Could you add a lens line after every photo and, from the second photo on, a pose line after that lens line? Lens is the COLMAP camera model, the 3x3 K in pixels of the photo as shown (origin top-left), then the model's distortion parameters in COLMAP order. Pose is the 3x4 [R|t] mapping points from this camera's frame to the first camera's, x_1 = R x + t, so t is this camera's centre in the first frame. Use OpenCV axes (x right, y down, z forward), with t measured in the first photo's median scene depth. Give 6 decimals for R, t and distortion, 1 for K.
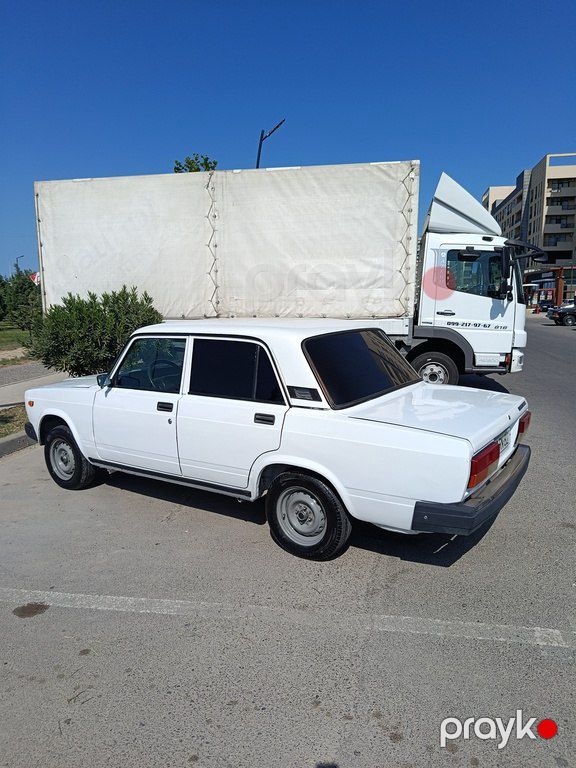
lens RADIAL K [[536.3, 0, 286.3], [0, 536.3, 380.3], [0, 0, 1]] dist [0.030415, -0.048621]
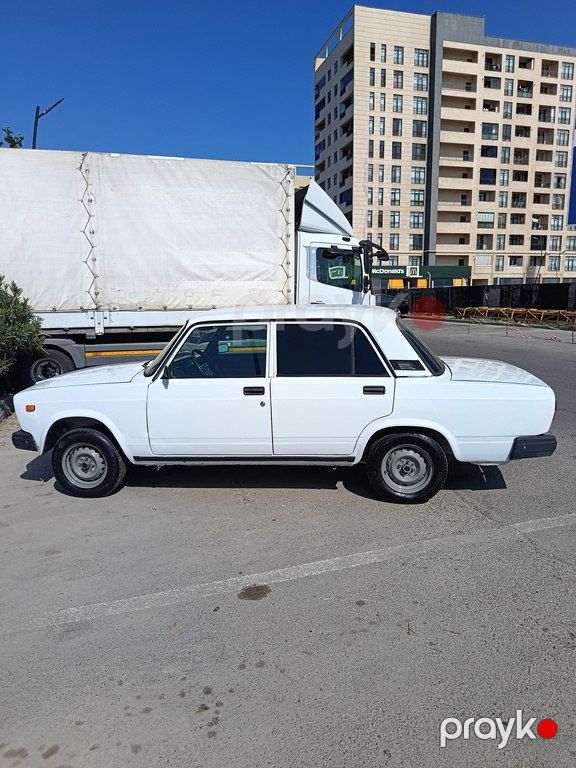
lens RADIAL K [[536.3, 0, 286.3], [0, 536.3, 380.3], [0, 0, 1]] dist [0.030415, -0.048621]
pose [[0.886238, -0.074124, 0.457260, -0.298335], [0.070153, 0.997206, 0.025685, 0.003296], [-0.457886, 0.009315, 0.888962, 0.025522]]
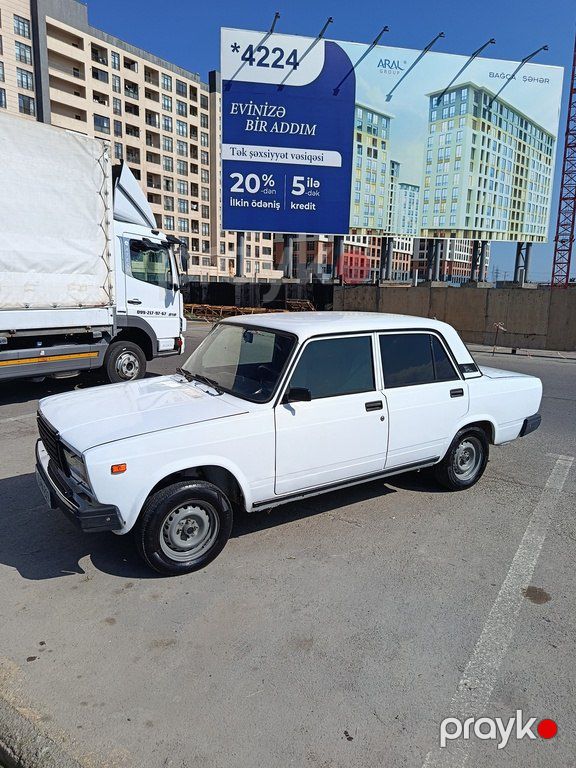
lens RADIAL K [[536.3, 0, 286.3], [0, 536.3, 380.3], [0, 0, 1]] dist [0.030415, -0.048621]
pose [[0.384084, -0.140447, 0.912554, -0.550294], [0.110173, 0.988273, 0.105730, -0.055440], [-0.916701, 0.059930, 0.395054, 0.352086]]
